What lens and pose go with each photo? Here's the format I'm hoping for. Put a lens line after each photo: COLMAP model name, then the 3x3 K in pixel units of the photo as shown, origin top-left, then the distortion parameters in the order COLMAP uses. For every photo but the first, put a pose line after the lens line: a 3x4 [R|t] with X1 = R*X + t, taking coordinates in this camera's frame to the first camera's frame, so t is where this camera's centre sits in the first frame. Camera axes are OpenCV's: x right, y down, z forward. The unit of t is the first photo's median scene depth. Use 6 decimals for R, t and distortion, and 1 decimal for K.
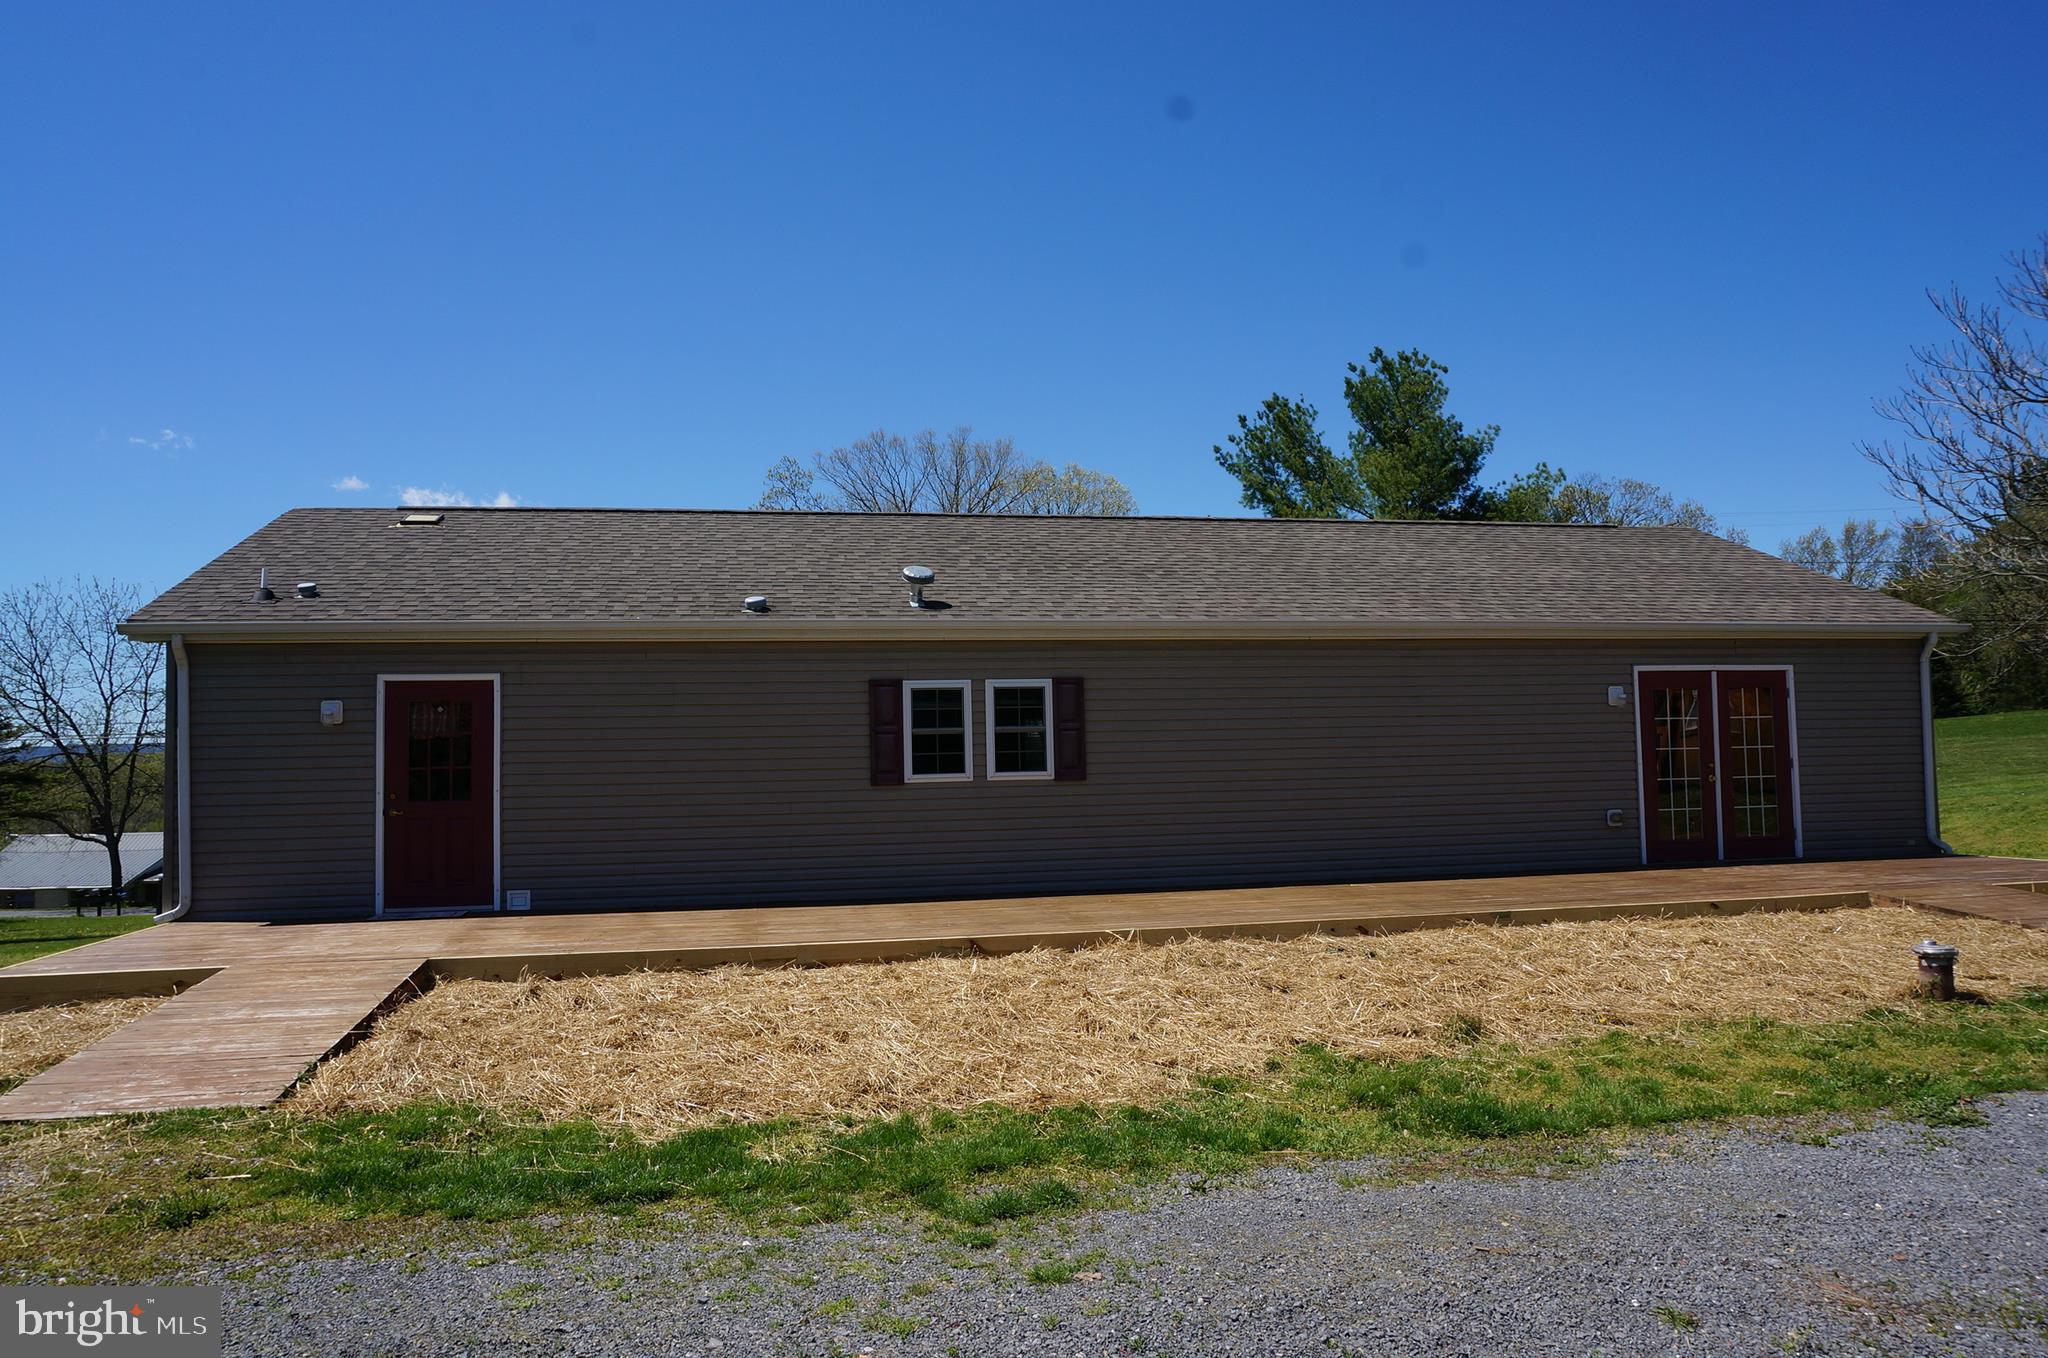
lens RADIAL K [[1363.3, 0, 1020.6], [0, 1363.3, 666.3], [0, 0, 1]] dist [-0.046152, 0.031546]
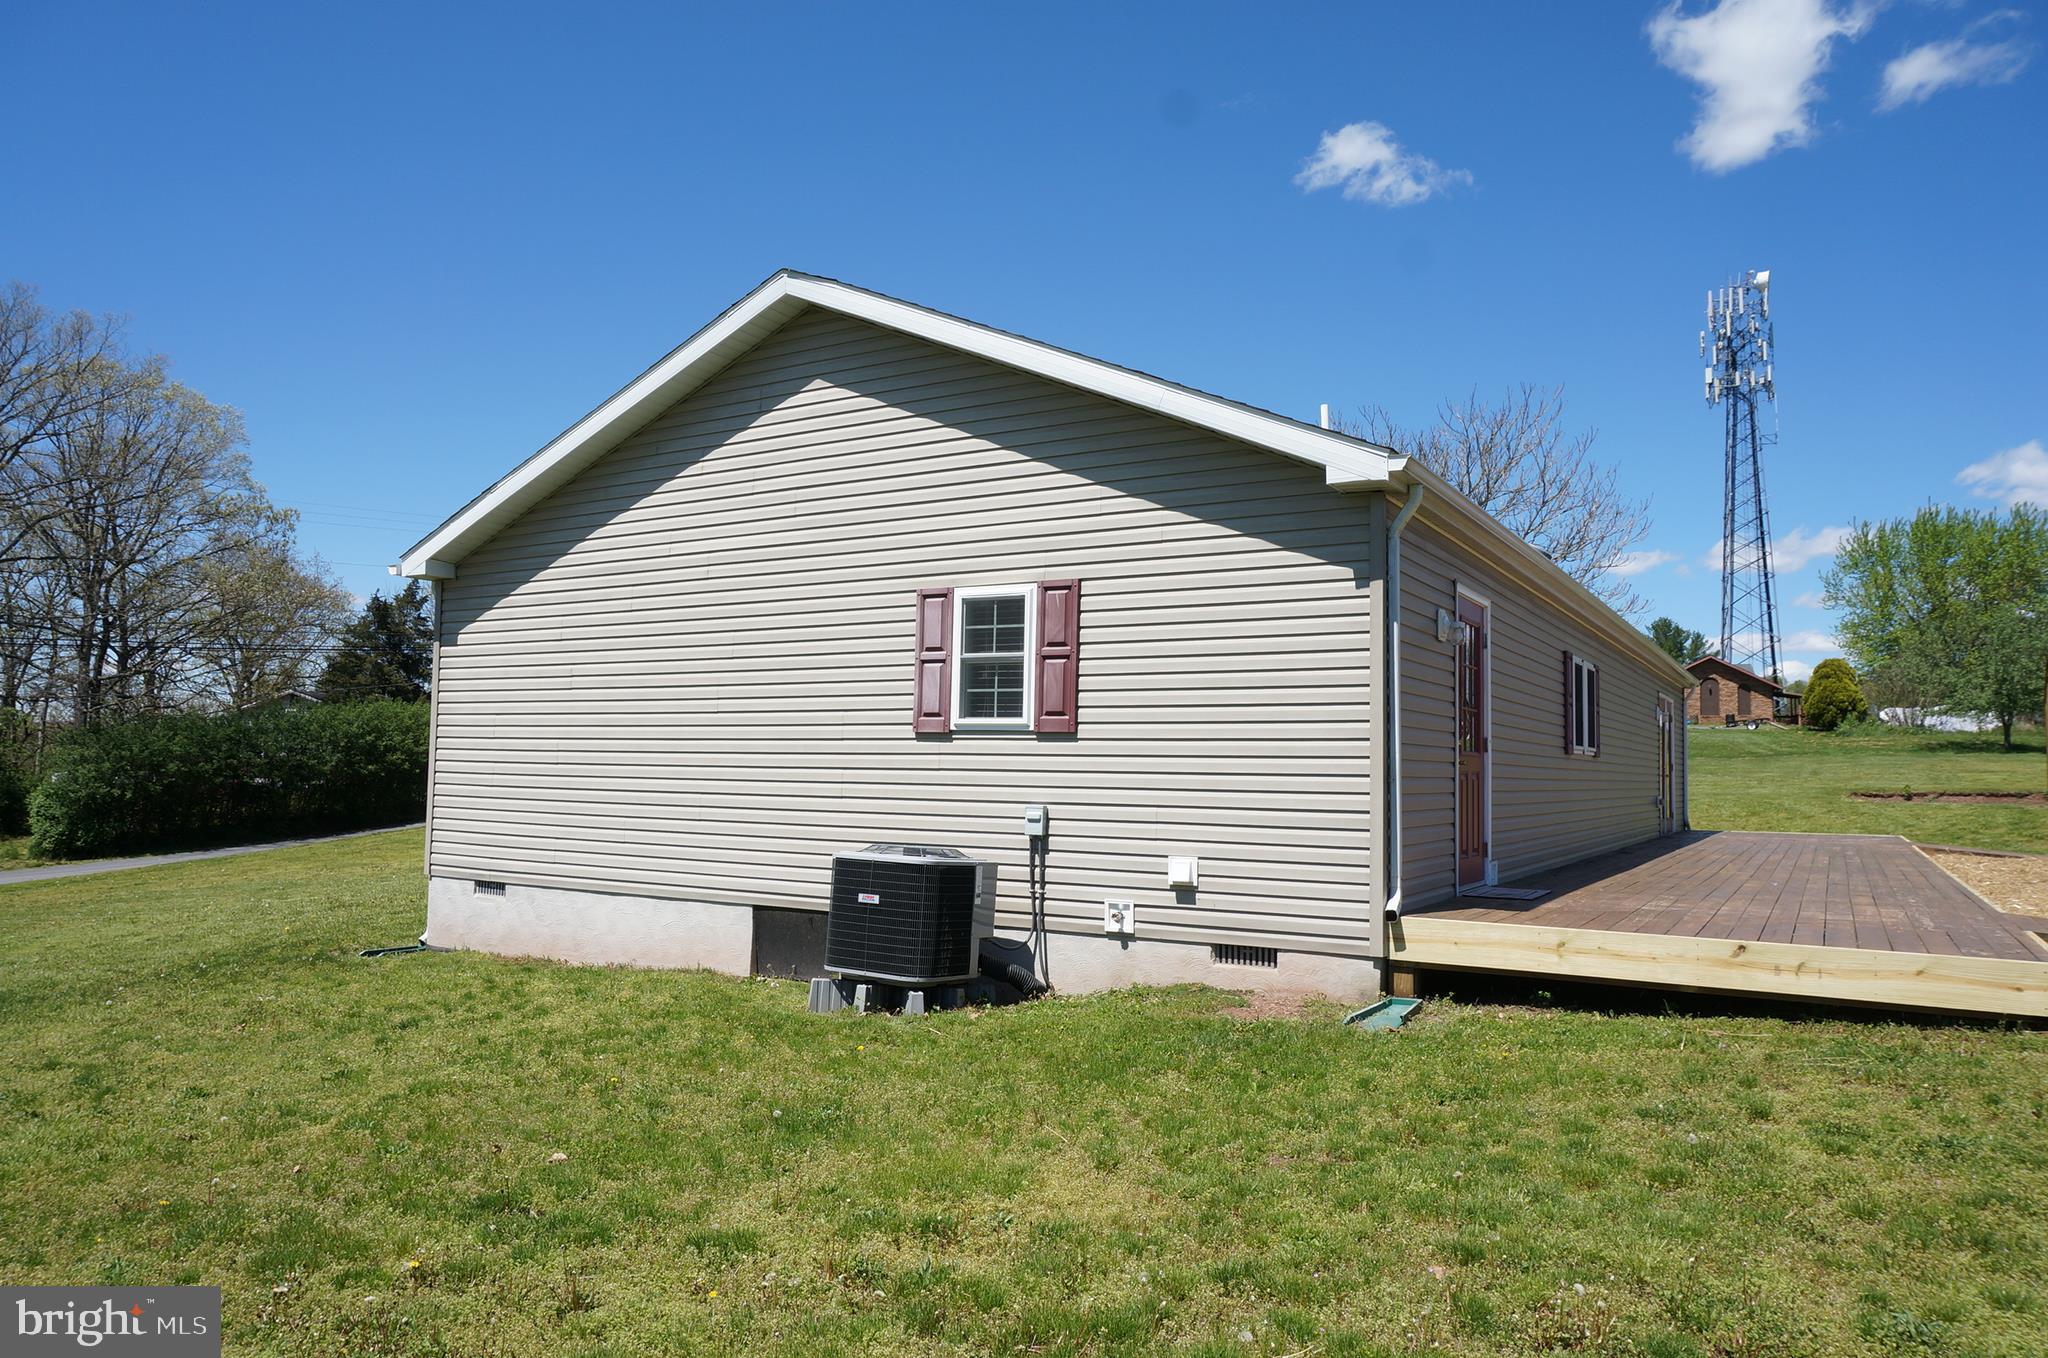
lens RADIAL K [[1363.3, 0, 1029.1], [0, 1363.3, 679.8], [0, 0, 1]] dist [-0.046152, 0.031546]
pose [[0.673306, 0.083563, 0.734626, -1.096114], [-0.086043, 0.995697, -0.034399, 0.098886], [-0.734340, -0.040048, 0.677599, 0.599219]]
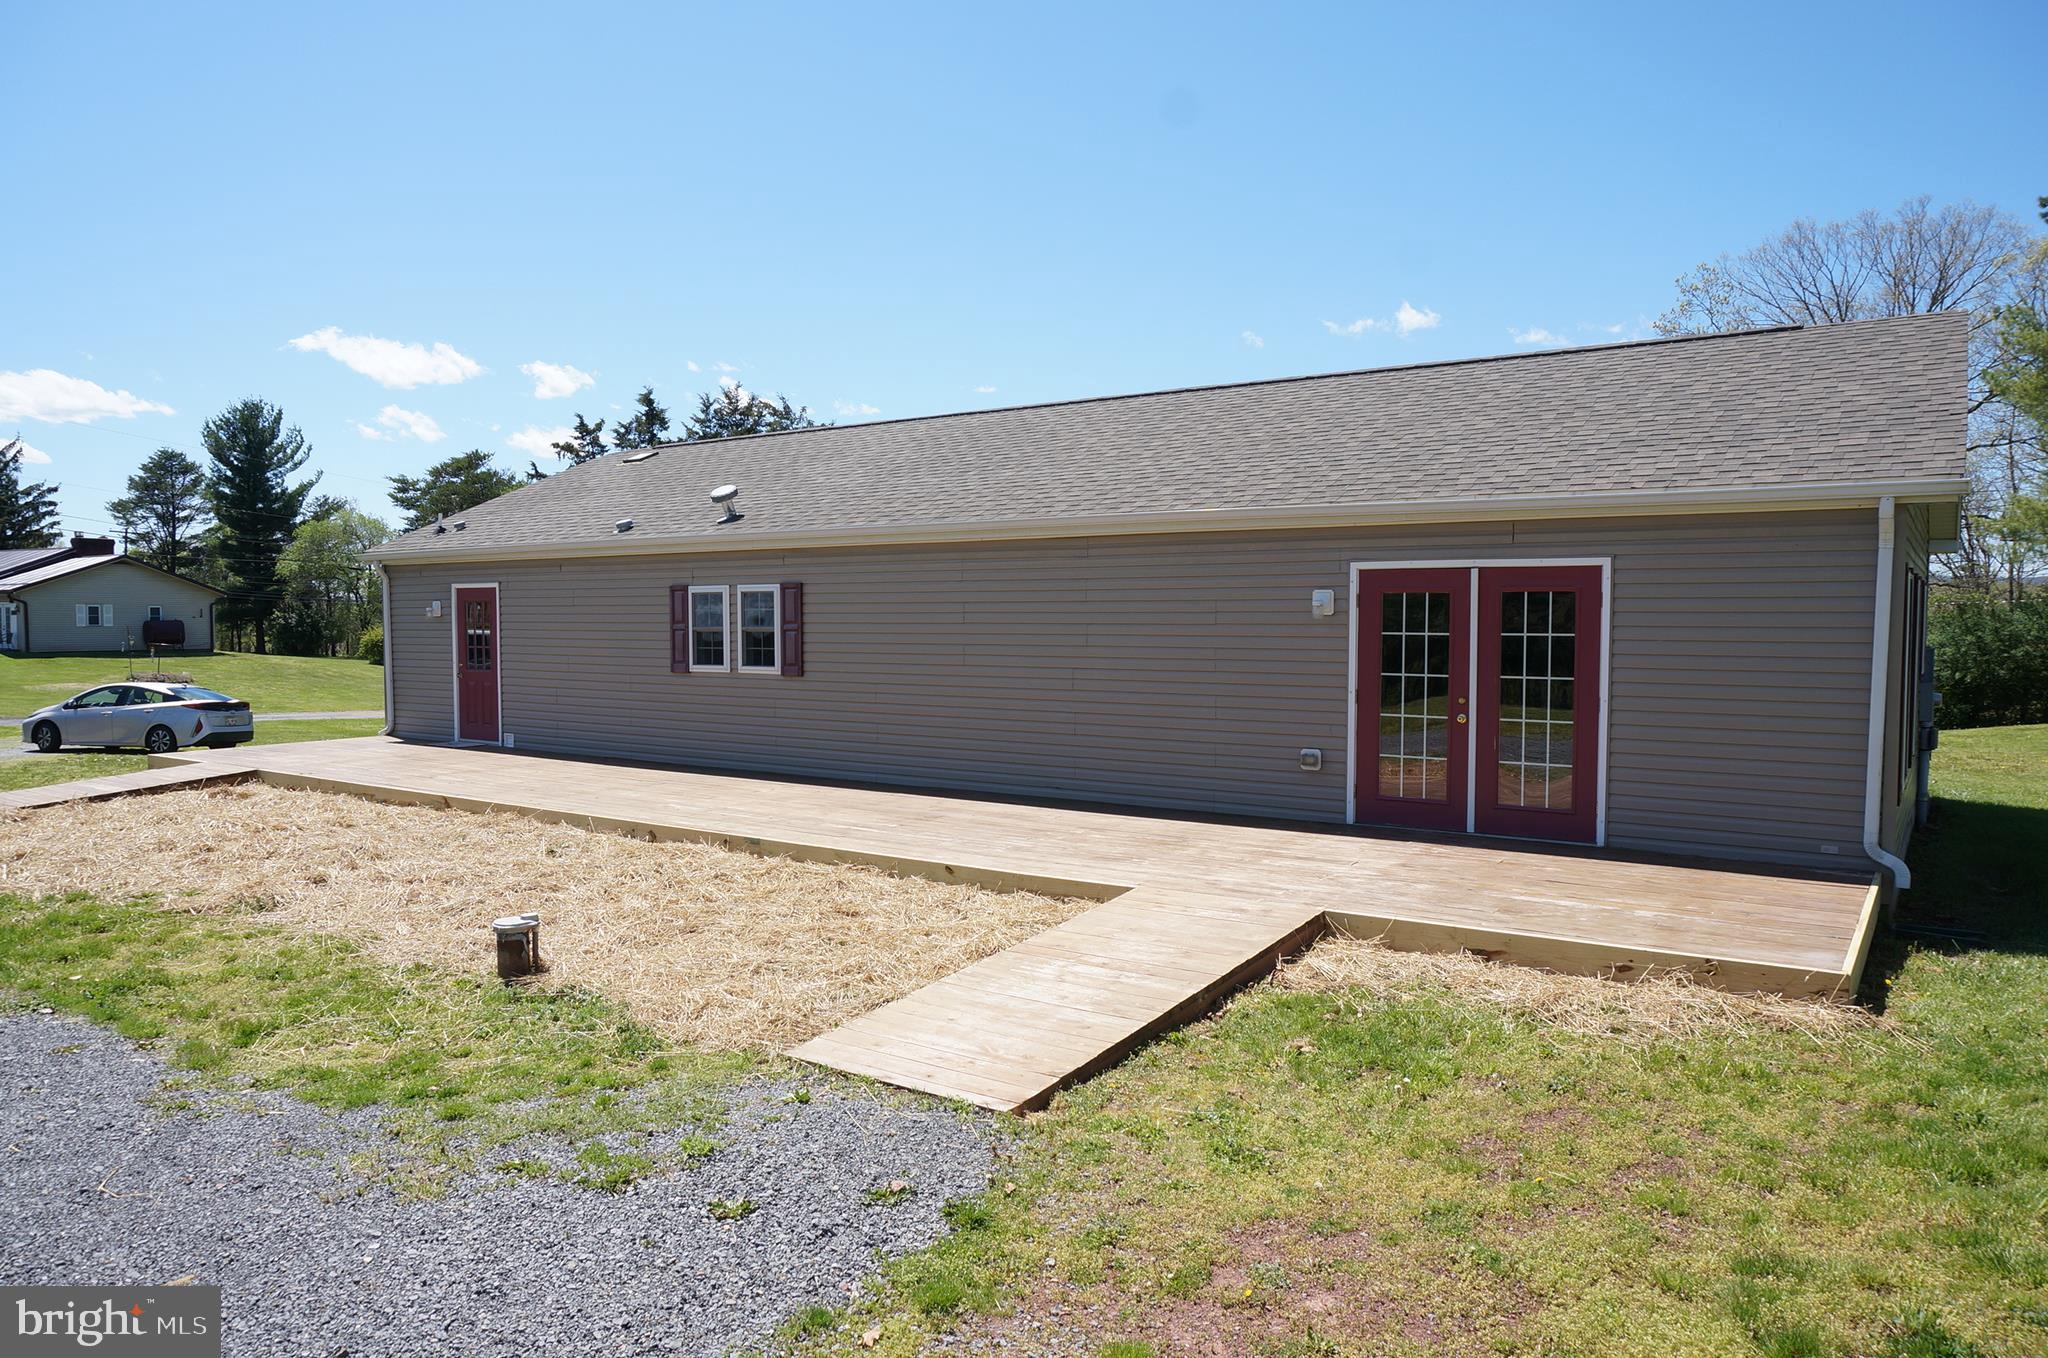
lens RADIAL K [[1363.3, 0, 1043.5], [0, 1363.3, 682.2], [0, 0, 1]] dist [-0.046152, 0.031546]
pose [[0.700315, 0.056006, -0.711633, 0.968268], [0.038273, 0.992537, 0.115778, -0.031266], [0.712807, -0.108318, 0.692946, 0.385067]]
